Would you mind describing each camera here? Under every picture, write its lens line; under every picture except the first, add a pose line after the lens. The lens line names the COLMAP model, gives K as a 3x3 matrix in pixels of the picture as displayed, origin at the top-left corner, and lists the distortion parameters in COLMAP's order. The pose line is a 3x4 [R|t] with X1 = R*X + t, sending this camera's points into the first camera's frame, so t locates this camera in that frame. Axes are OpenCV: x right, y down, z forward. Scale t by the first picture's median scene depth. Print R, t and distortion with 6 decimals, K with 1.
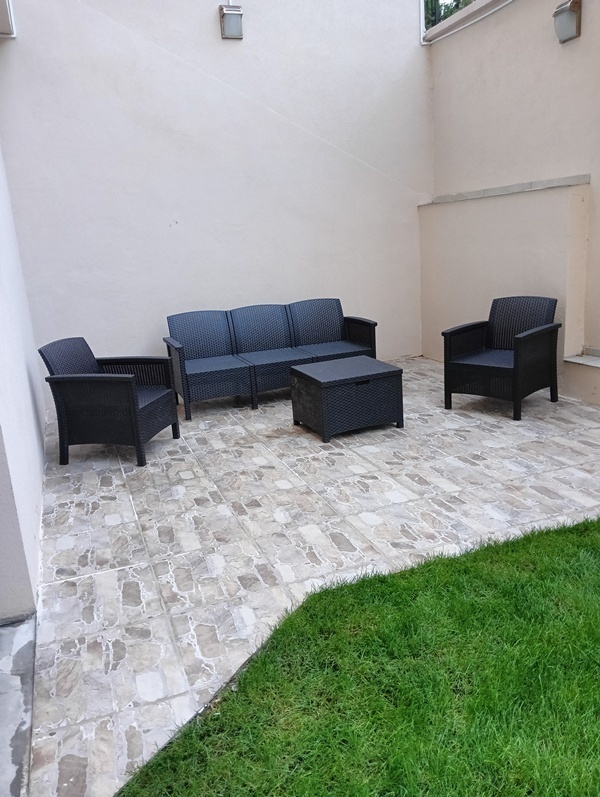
lens RADIAL K [[651.0, 0, 300.0], [0, 651.0, 398.5], [0, 0, 1]] dist [-0.000746, -0.000510]
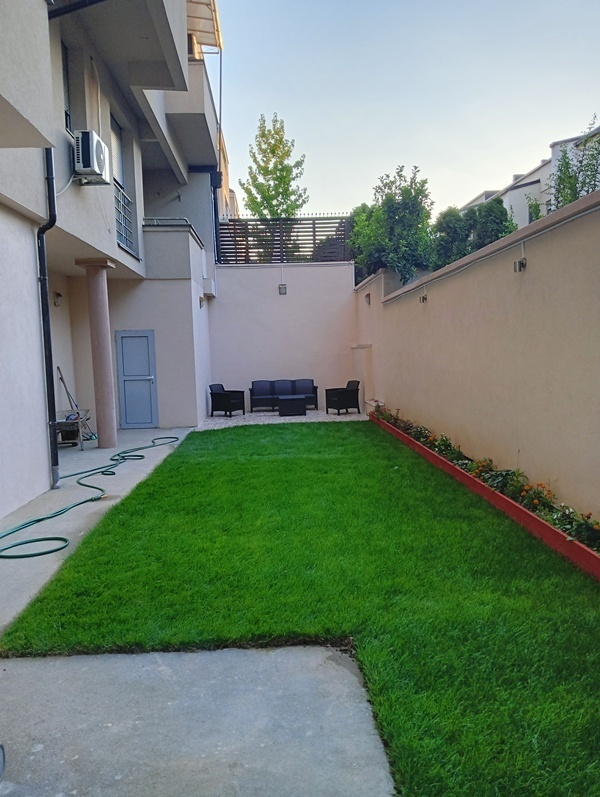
lens RADIAL K [[627.3, 0, 300.0], [0, 627.3, 398.5], [0, 0, 1]] dist [0.166831, -0.000294]
pose [[0.953083, 0.068711, -0.294809, 0.997817], [-0.112595, 0.984489, -0.134552, 0.368080], [0.280991, 0.161433, 0.946036, -1.932130]]
